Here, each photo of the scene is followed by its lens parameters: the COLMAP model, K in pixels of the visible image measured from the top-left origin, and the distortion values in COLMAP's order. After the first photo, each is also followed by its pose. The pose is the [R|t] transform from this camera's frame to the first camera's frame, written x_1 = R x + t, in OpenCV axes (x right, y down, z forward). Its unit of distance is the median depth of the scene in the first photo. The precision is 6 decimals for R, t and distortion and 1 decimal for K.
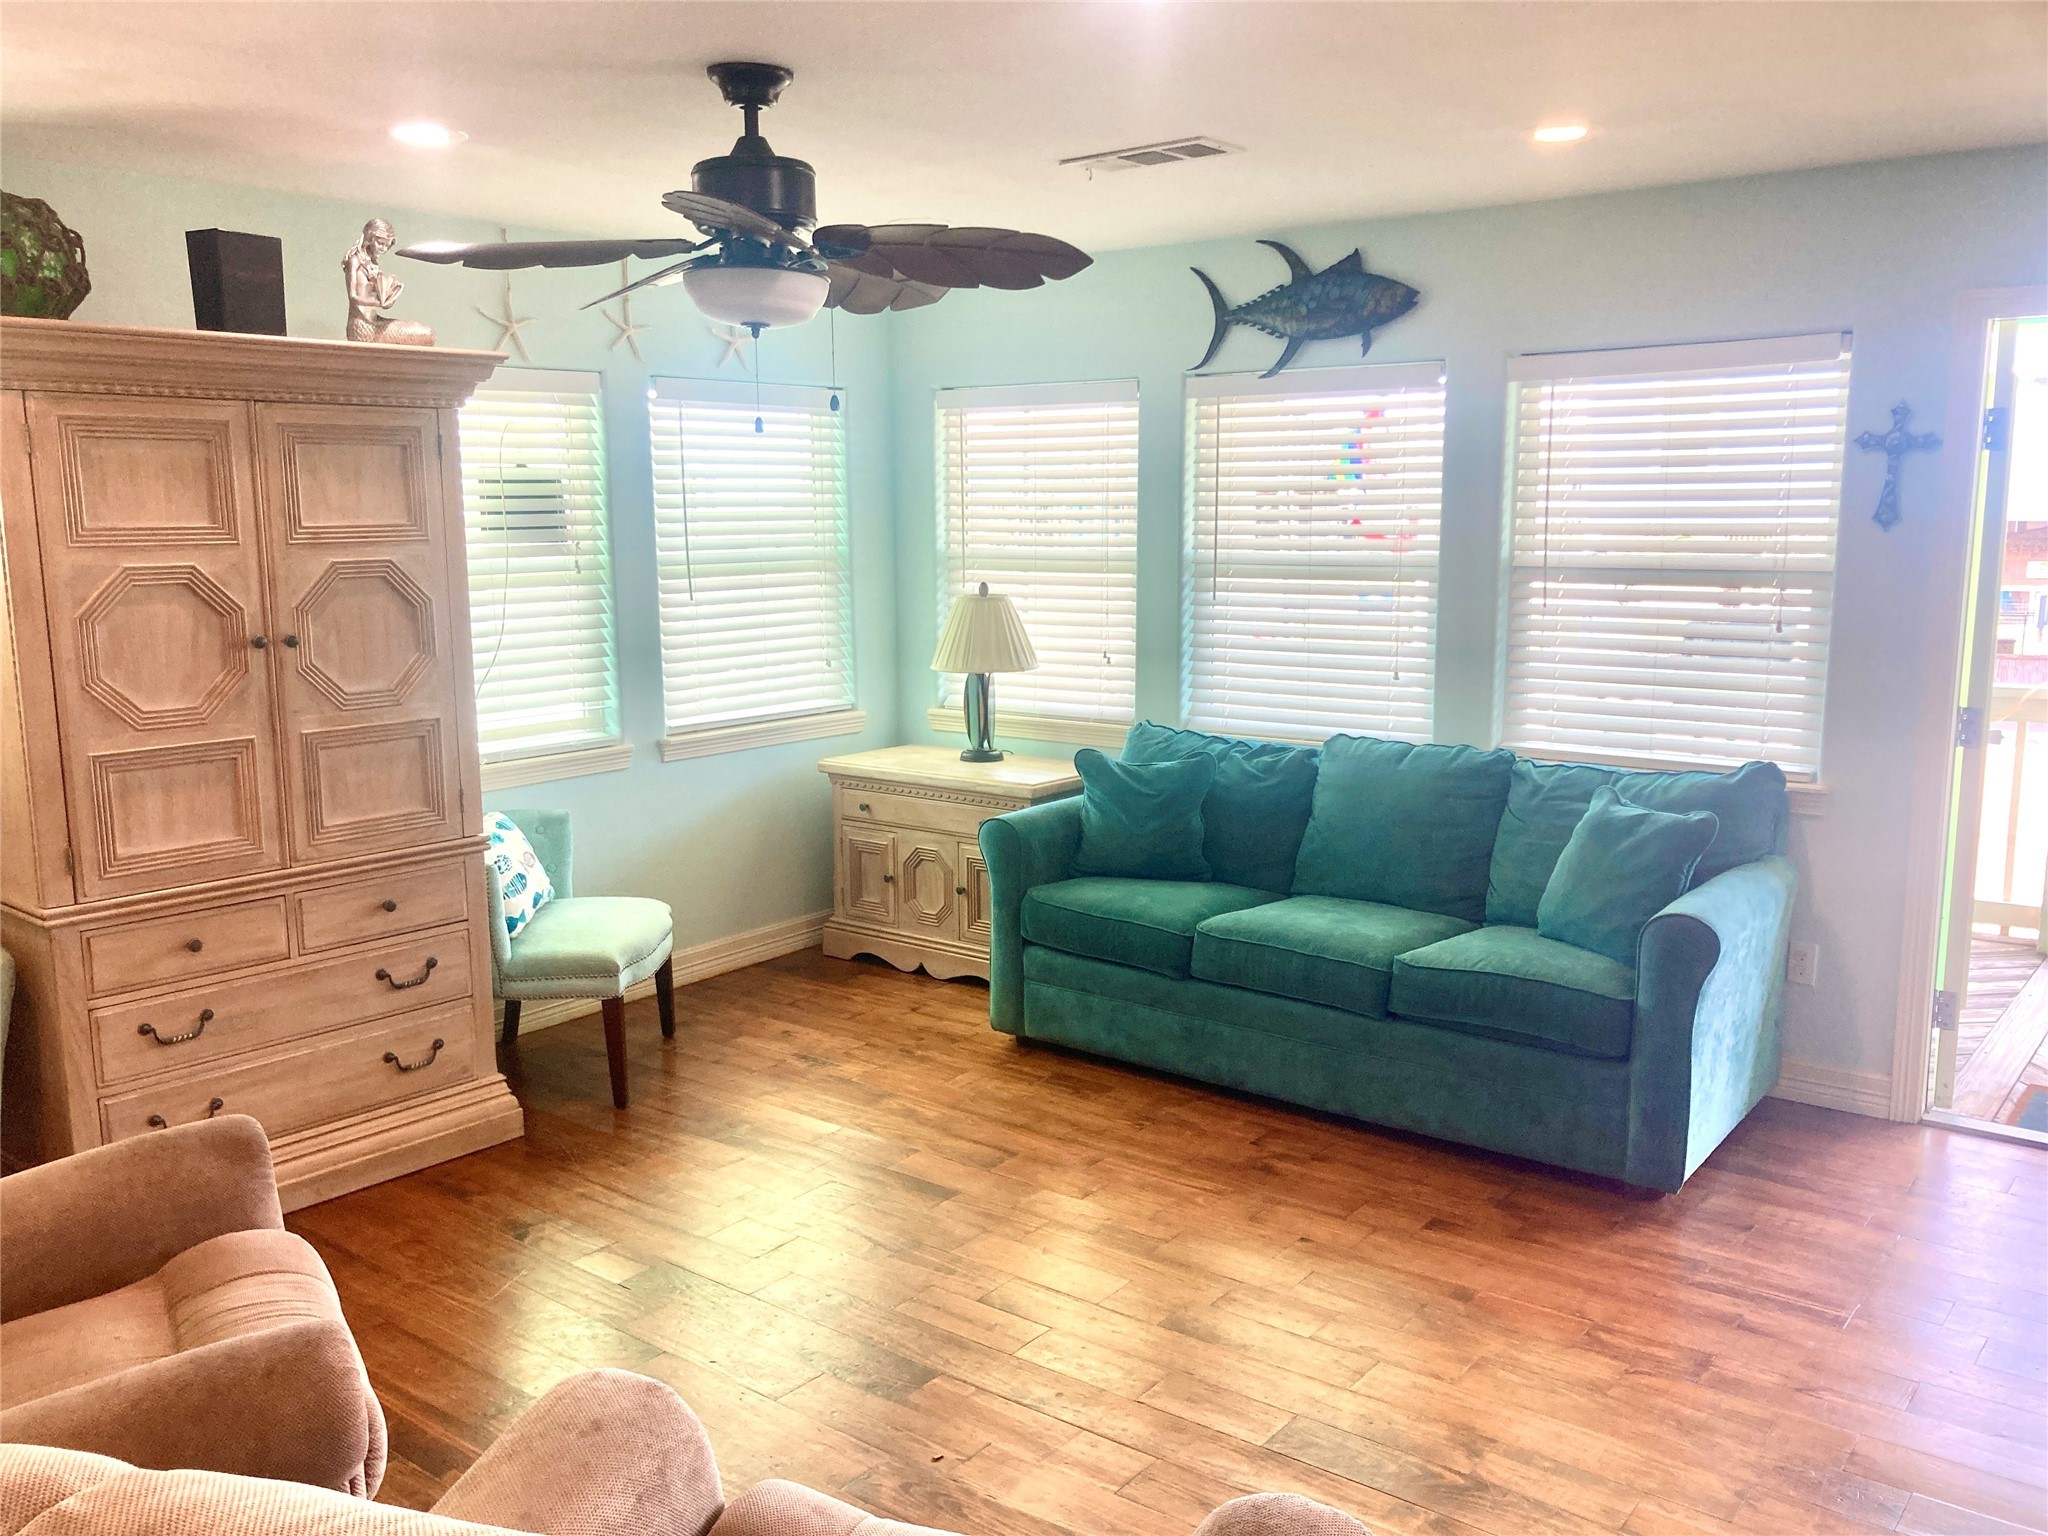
lens RADIAL K [[1687.9, 0, 1000.6], [0, 1687.9, 774.0], [0, 0, 1]] dist [0.052856, -0.067617]
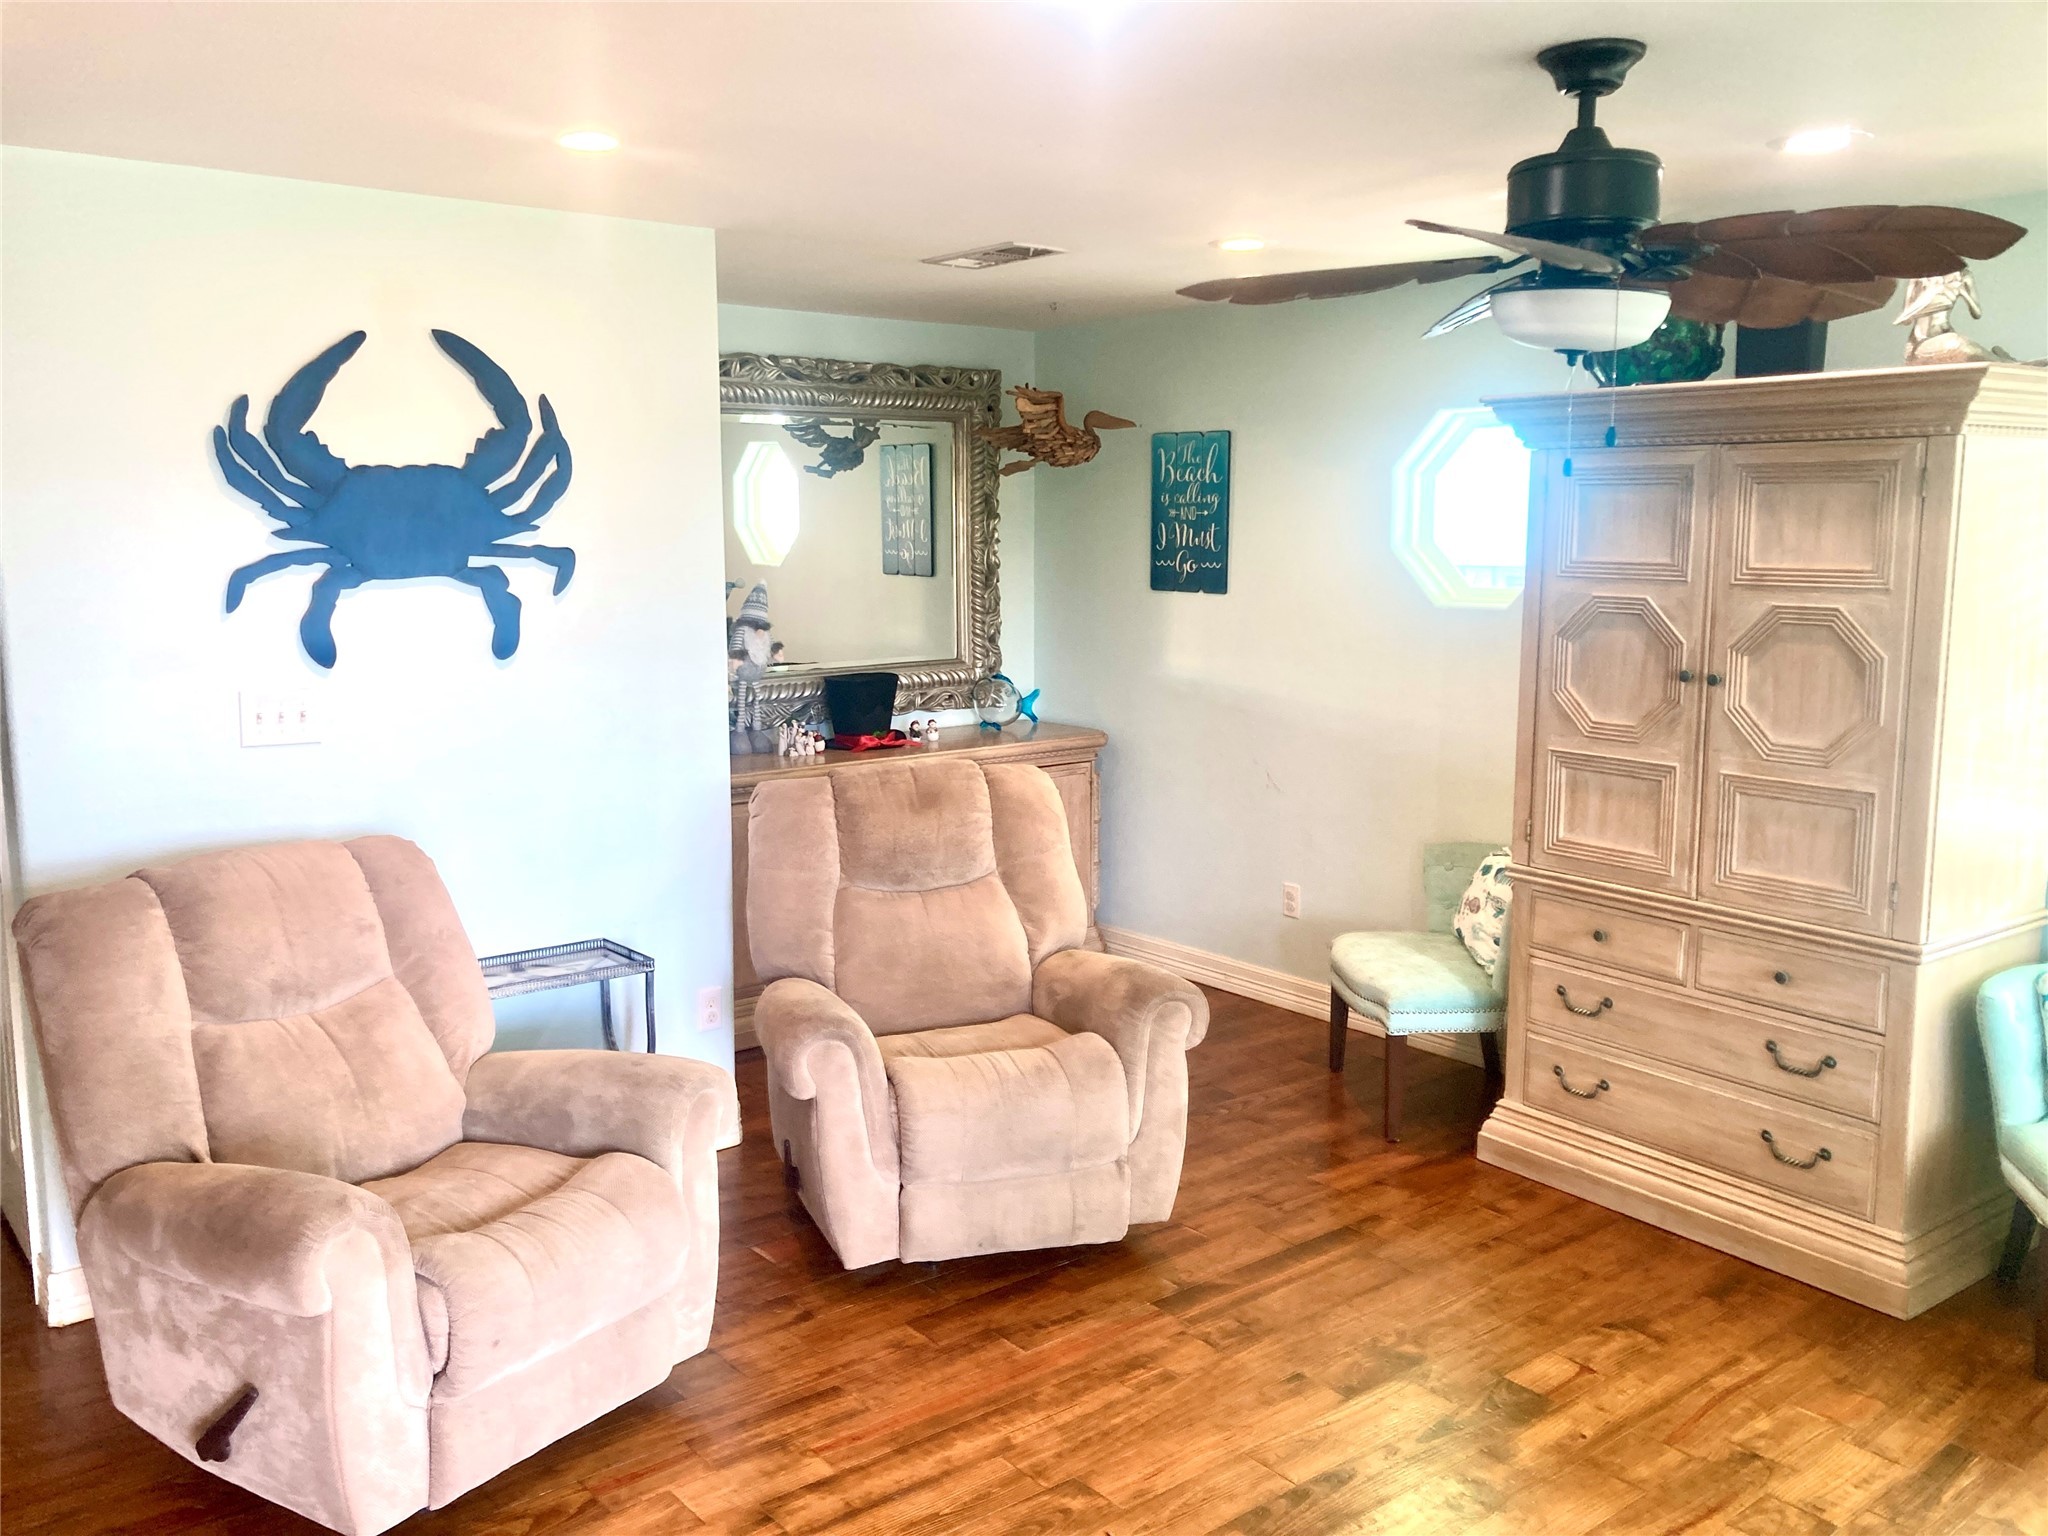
lens RADIAL K [[1687.9, 0, 1001.1], [0, 1687.9, 738.2], [0, 0, 1]] dist [0.052856, -0.067617]
pose [[-0.227280, 0.137693, -0.964046, 0.548221], [-0.154501, 0.972317, 0.175299, -0.130473], [0.961495, 0.188788, -0.199714, 0.670033]]
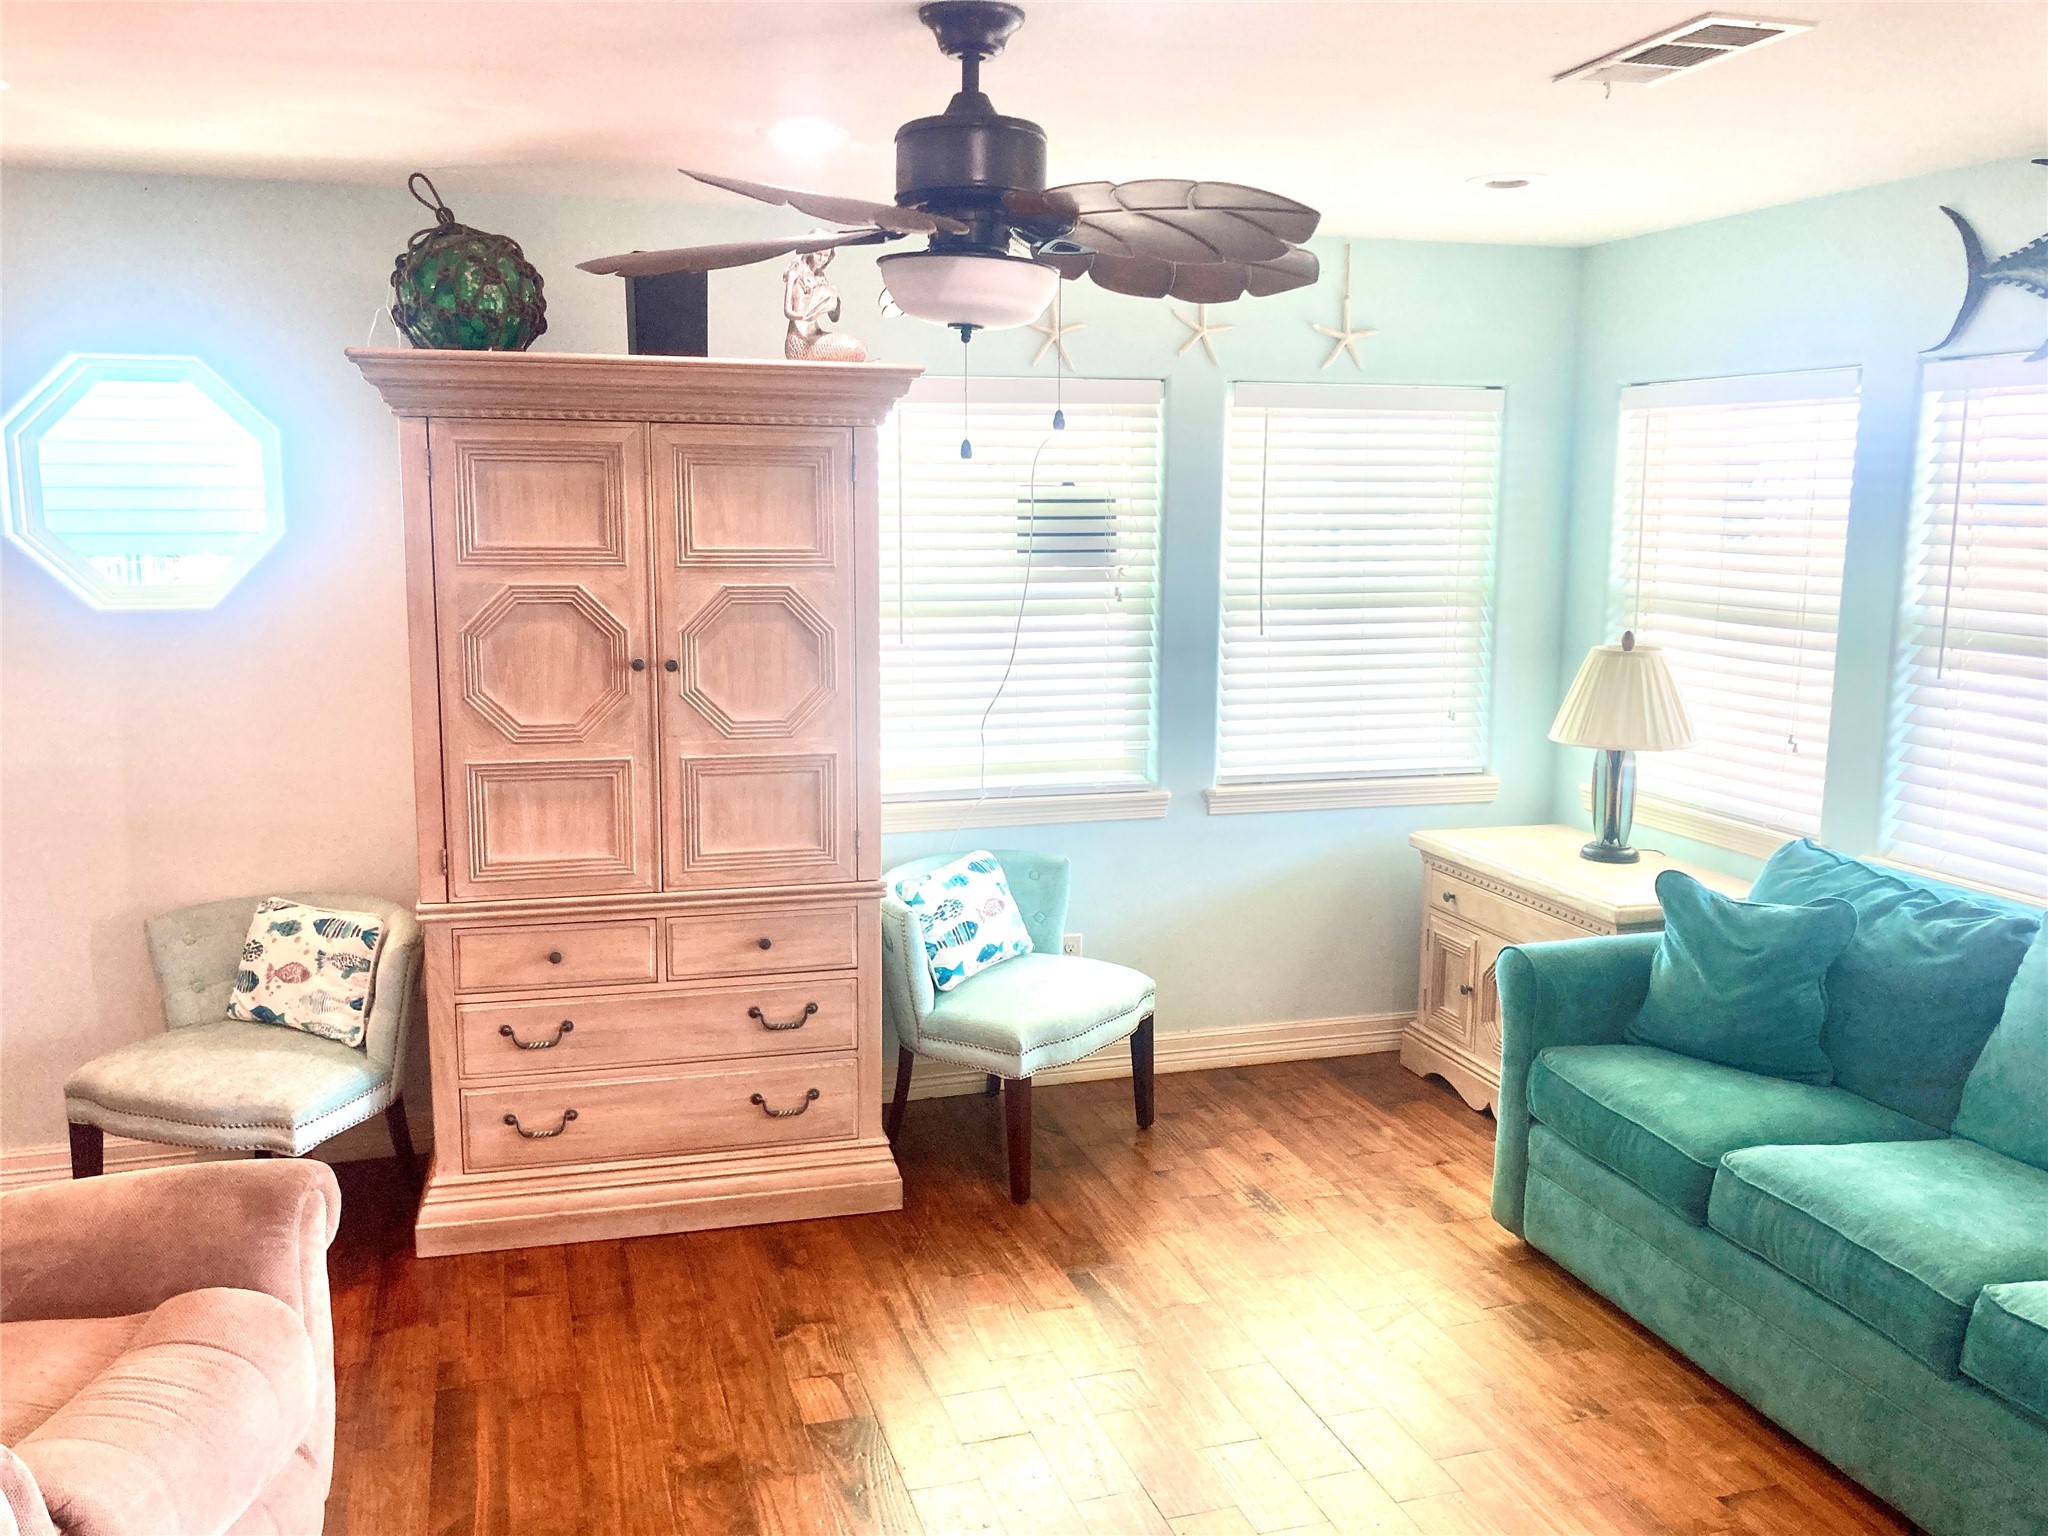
lens RADIAL K [[1687.9, 0, 1003.9], [0, 1687.9, 743.5], [0, 0, 1]] dist [0.052856, -0.067617]
pose [[0.822773, 0.096555, -0.560108, 0.247264], [-0.104768, 0.994343, 0.017511, -0.058814], [0.558630, 0.044274, 0.828234, 0.248032]]
